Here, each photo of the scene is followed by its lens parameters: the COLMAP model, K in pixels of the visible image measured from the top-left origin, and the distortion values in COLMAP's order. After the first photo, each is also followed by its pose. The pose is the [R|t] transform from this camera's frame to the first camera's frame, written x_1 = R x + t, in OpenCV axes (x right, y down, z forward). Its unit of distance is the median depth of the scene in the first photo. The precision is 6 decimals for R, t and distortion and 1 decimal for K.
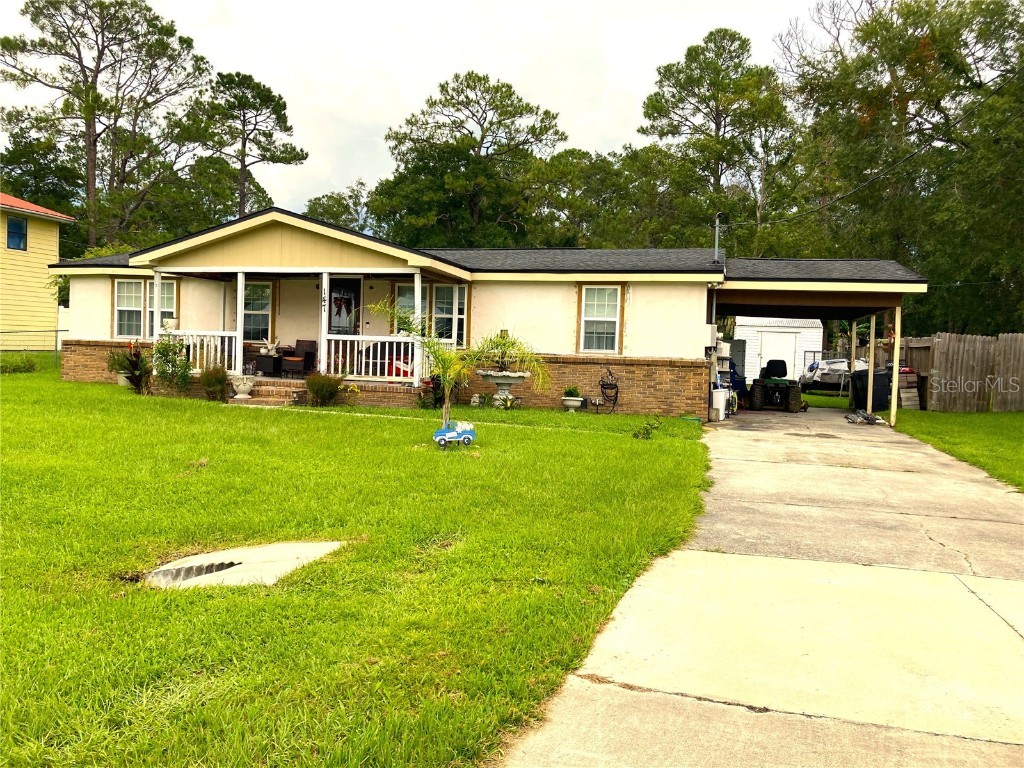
lens RADIAL K [[852.4, 0, 517.3], [0, 852.4, 382.1], [0, 0, 1]] dist [0.015645, -0.011134]
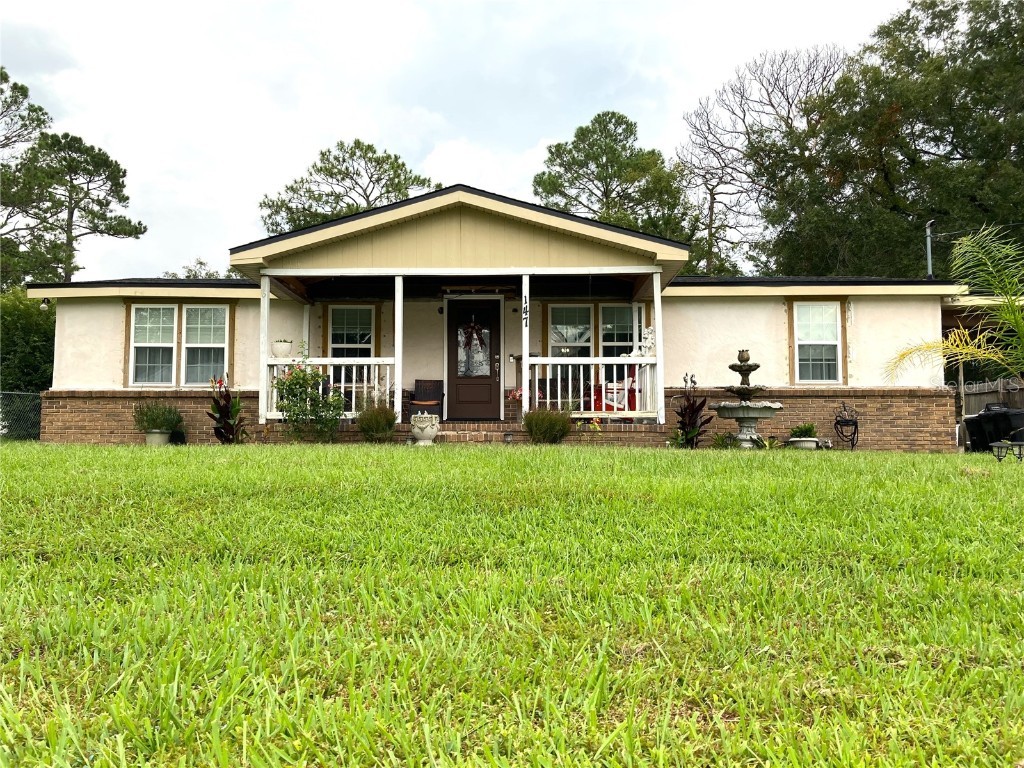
lens RADIAL K [[852.4, 0, 508.2], [0, 852.4, 384.4], [0, 0, 1]] dist [0.015645, -0.011134]
pose [[0.971381, -0.014782, 0.237067, -0.120366], [0.041925, 0.993062, -0.109864, 0.013544], [-0.233799, 0.116659, 0.965261, 0.087438]]
